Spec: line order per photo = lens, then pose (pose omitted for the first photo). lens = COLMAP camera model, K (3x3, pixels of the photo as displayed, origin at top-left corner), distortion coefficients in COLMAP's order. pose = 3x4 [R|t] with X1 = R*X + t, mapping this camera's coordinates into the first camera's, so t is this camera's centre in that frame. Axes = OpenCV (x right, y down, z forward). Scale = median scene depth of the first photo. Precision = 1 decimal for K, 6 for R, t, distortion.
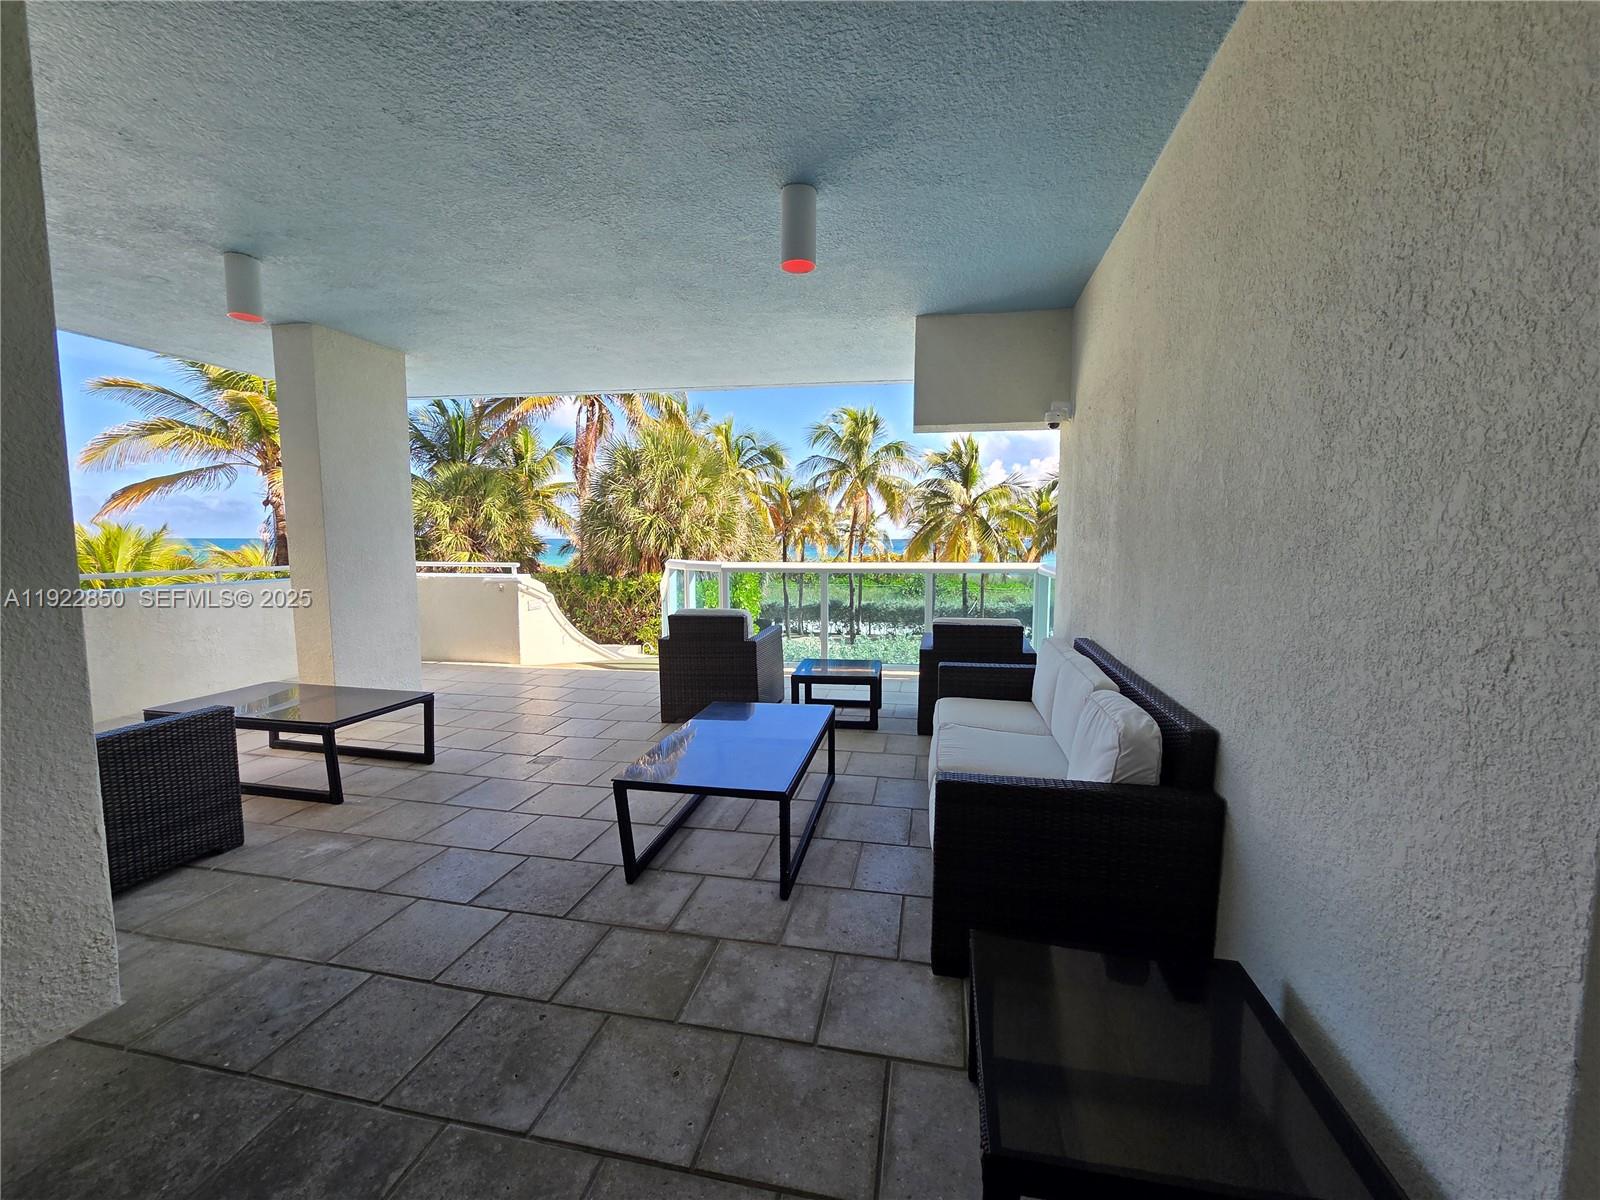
lens RADIAL K [[648.9, 0, 807.8], [0, 648.9, 602.8], [0, 0, 1]] dist [0.002438, 0.000050]
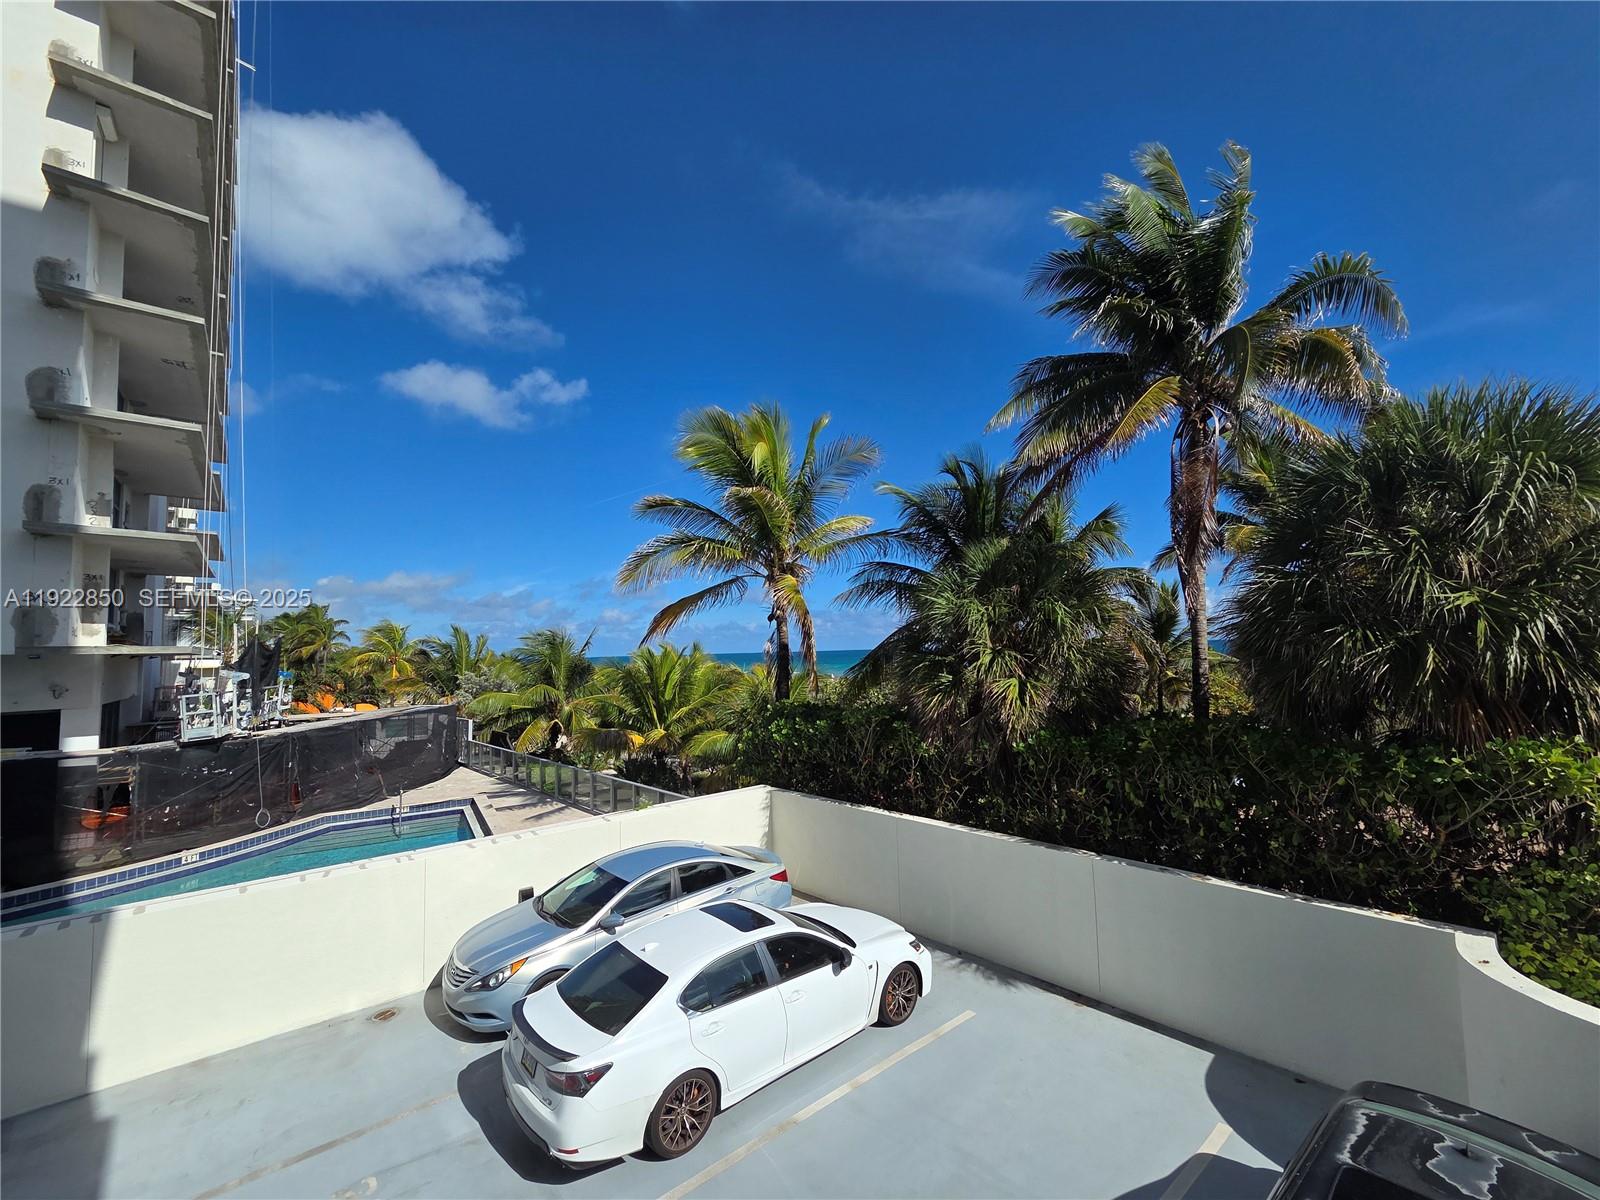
lens RADIAL K [[648.9, 0, 799.9], [0, 648.9, 600.5], [0, 0, 1]] dist [0.002438, 0.000050]
pose [[0.786059, -0.071733, -0.613975, -0.276412], [-0.026273, 0.988469, -0.149125, -0.049520], [0.617593, 0.133352, 0.775111, 0.359673]]
